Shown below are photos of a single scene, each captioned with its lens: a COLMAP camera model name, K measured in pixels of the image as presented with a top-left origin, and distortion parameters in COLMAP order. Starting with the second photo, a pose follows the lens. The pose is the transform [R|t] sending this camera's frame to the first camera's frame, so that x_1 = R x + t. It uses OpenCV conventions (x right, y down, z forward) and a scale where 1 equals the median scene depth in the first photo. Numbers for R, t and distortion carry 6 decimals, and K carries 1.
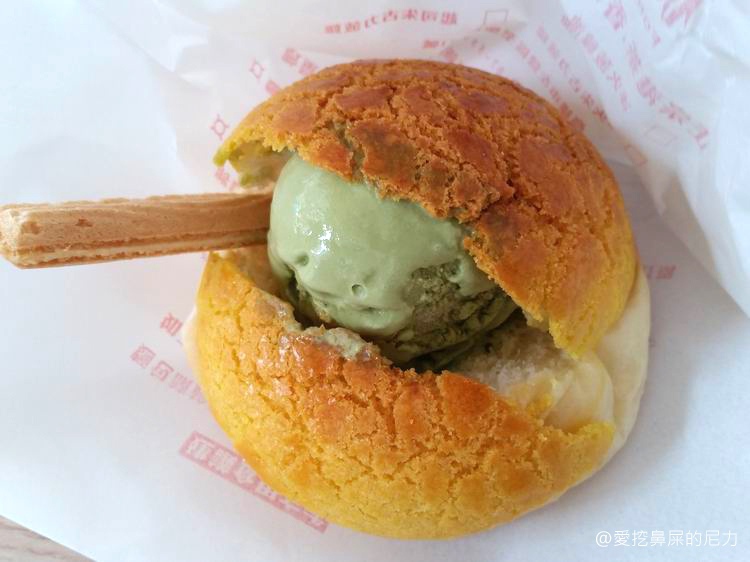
lens RADIAL K [[825.8, 0, 358.5], [0, 825.8, 310.3], [0, 0, 1]] dist [0.194332, -0.470250]
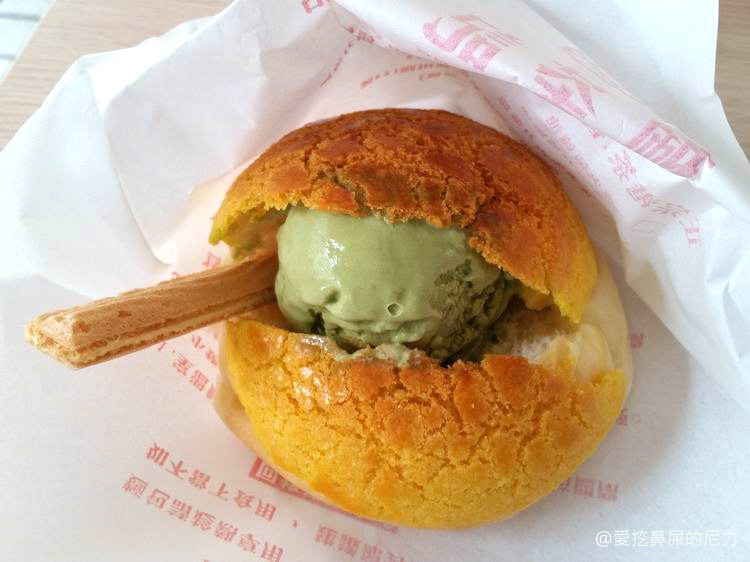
lens RADIAL K [[825.8, 0, 358.5], [0, 825.8, 310.3], [0, 0, 1]] dist [0.194332, -0.470250]
pose [[0.950107, -0.250539, 0.185815, -0.246949], [0.271060, 0.957924, -0.094383, 0.072907], [-0.154350, 0.140041, 0.978041, -0.076678]]
